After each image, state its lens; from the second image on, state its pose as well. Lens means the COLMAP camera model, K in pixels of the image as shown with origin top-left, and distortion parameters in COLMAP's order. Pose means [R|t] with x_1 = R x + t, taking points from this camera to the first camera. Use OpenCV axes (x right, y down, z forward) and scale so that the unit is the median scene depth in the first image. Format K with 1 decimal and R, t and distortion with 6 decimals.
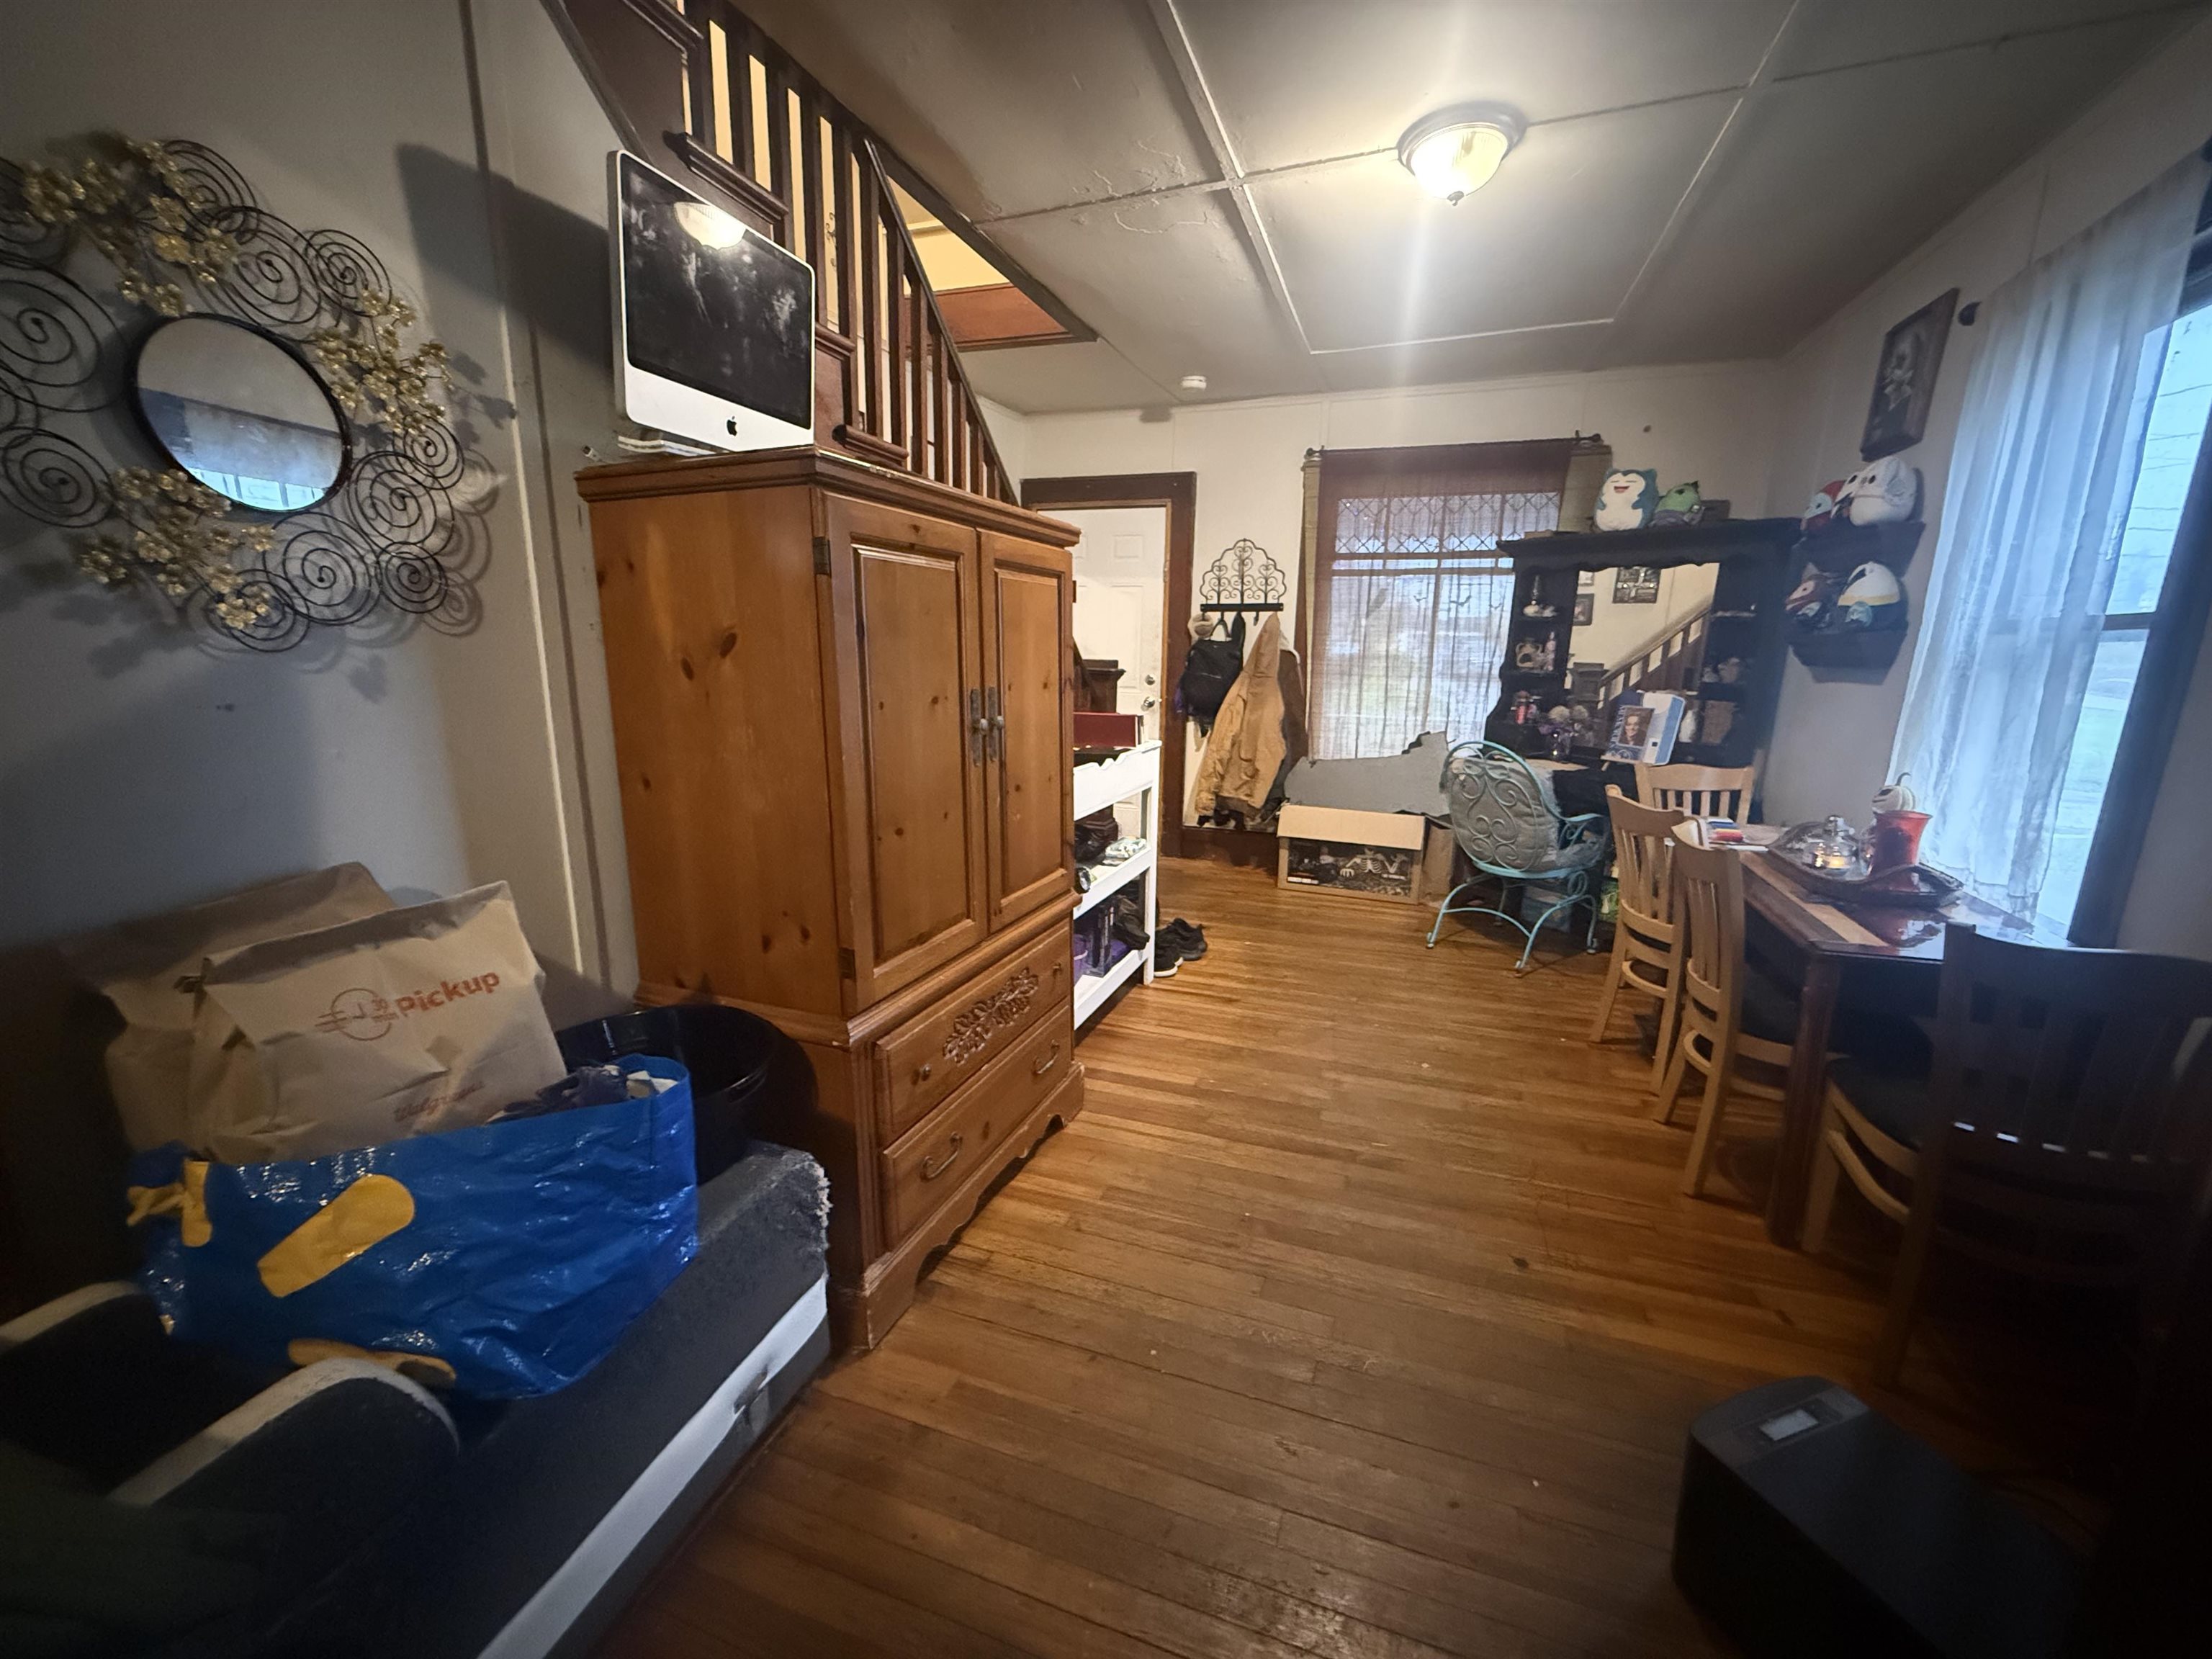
lens RADIAL K [[883.2, 0, 1106.0], [0, 883.2, 829.5], [0, 0, 1]] dist [-0.001974, -0.000778]
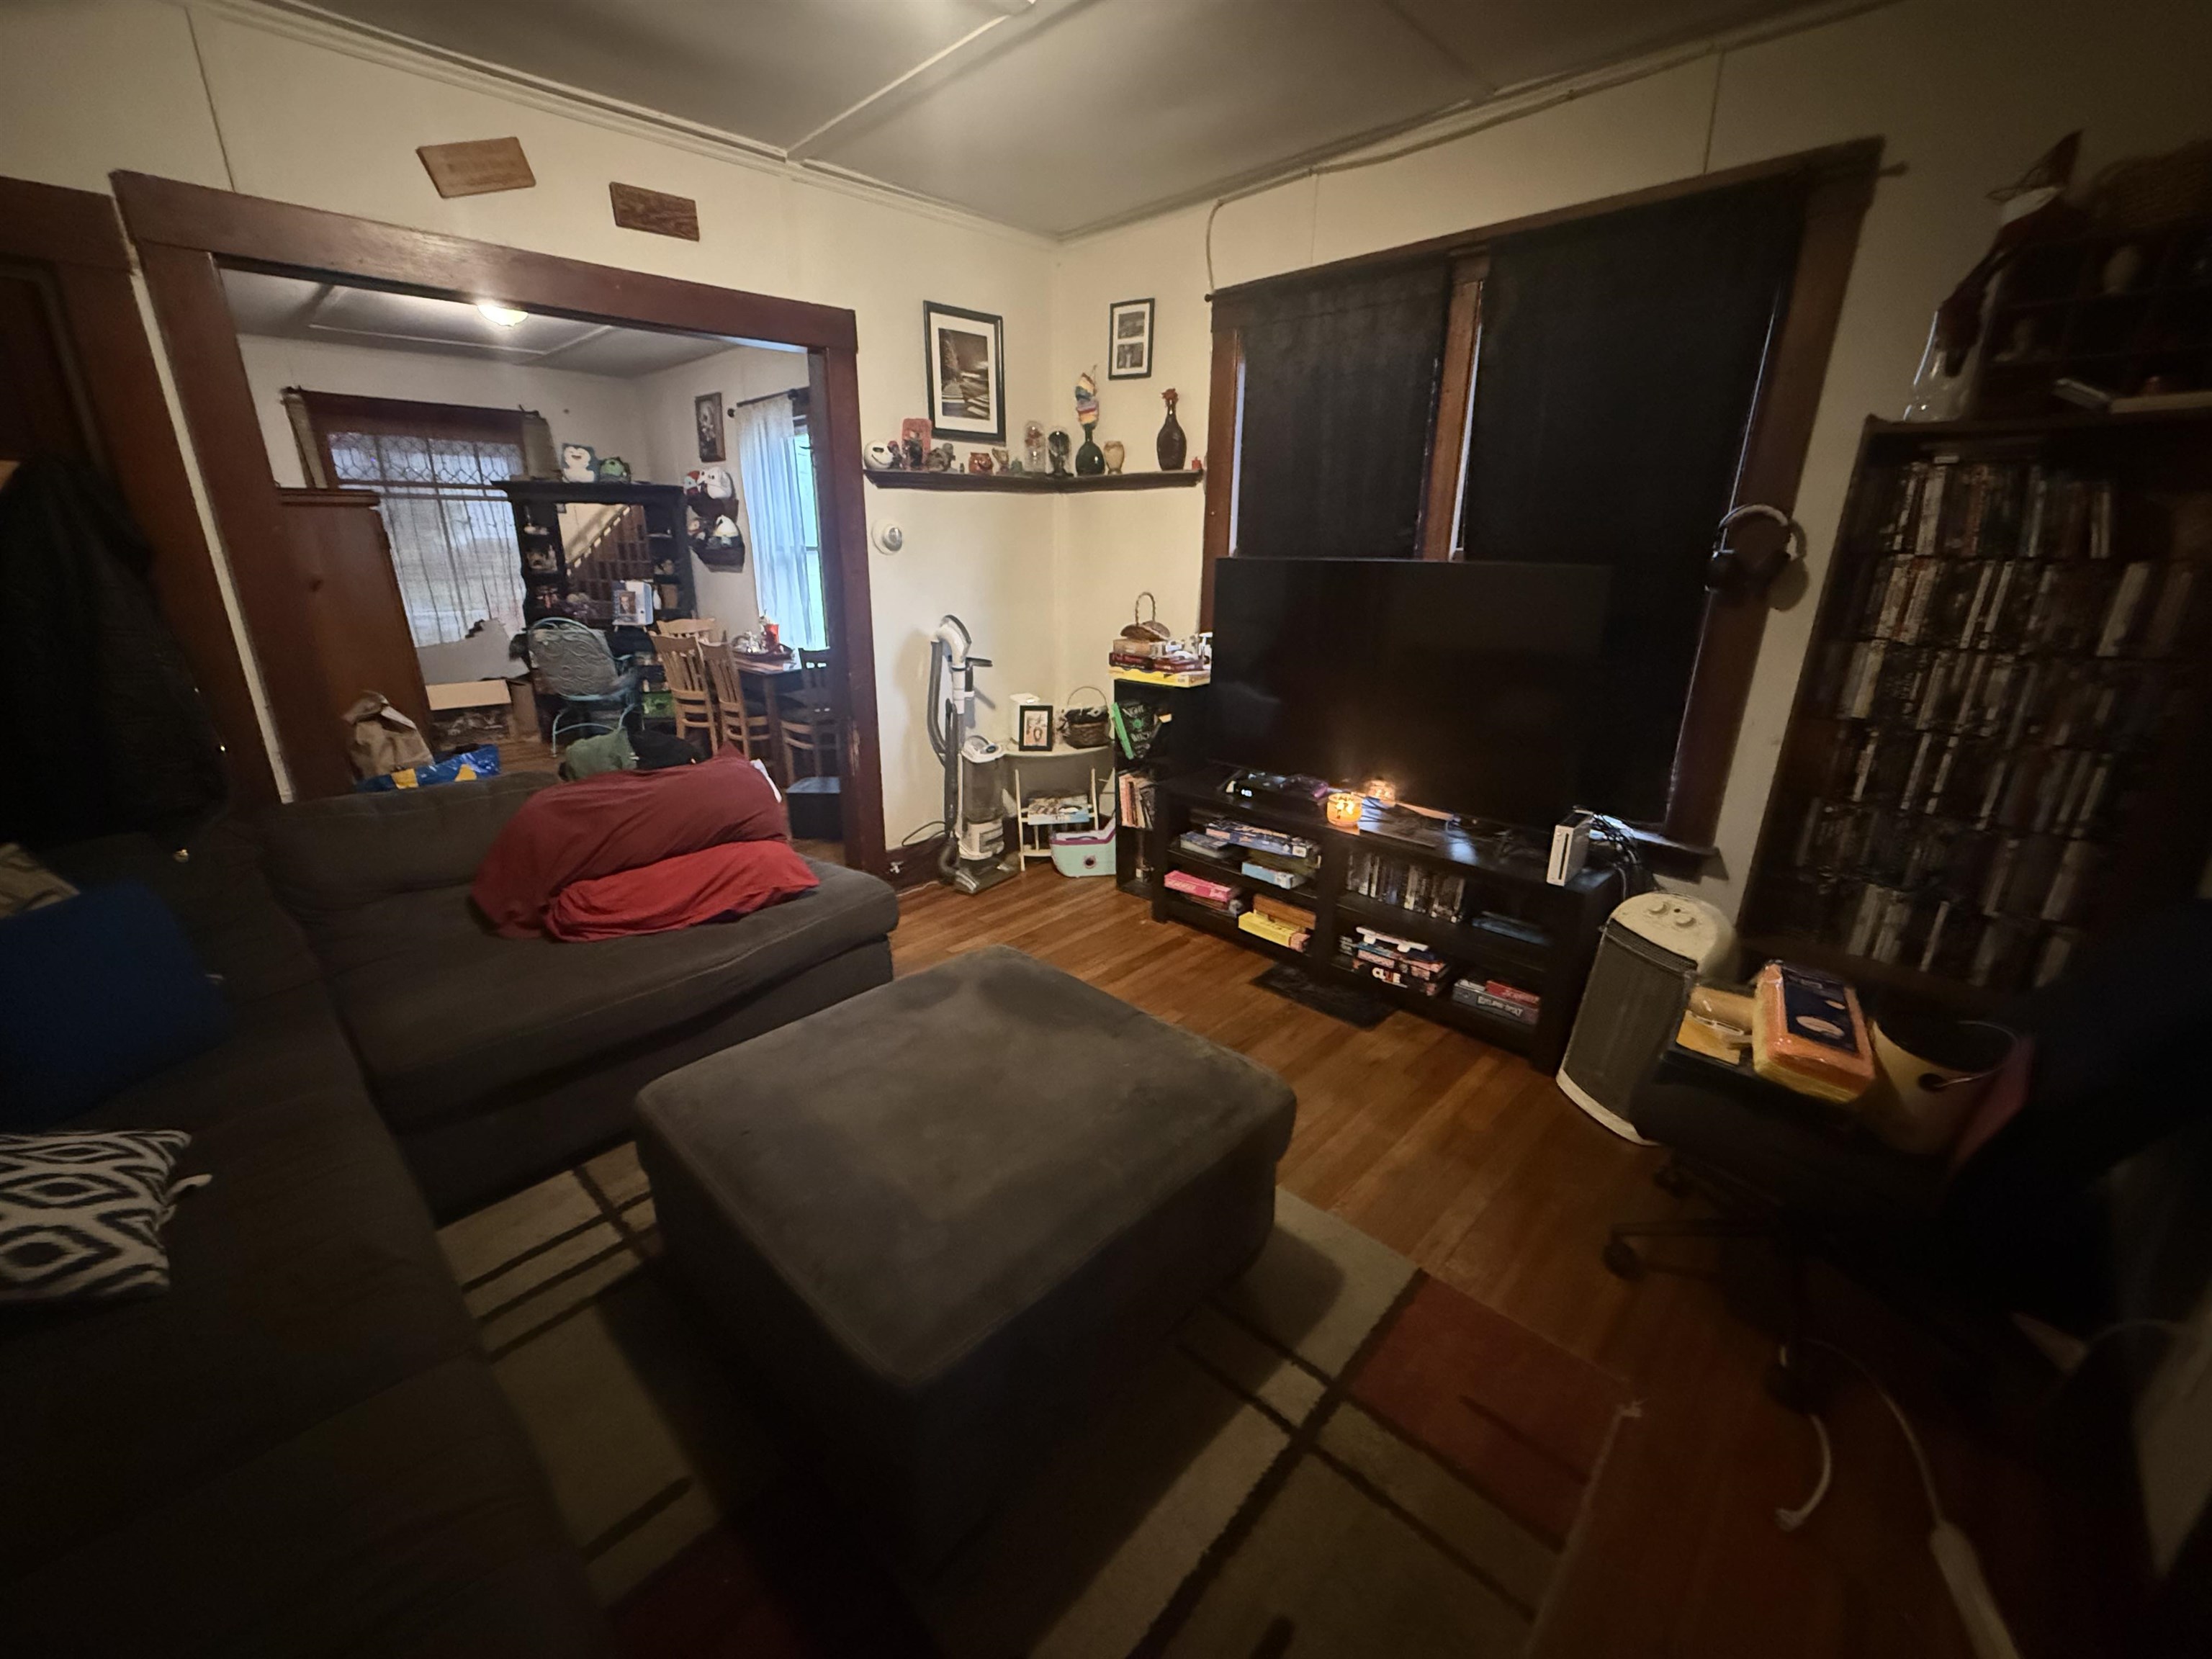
lens RADIAL K [[883.2, 0, 1106.0], [0, 883.2, 829.5], [0, 0, 1]] dist [-0.001974, -0.000778]
pose [[0.413744, -0.298284, 0.860141, -0.638684], [0.187858, 0.952441, 0.239929, 0.067657], [-0.890800, 0.062315, 0.450102, -0.585807]]
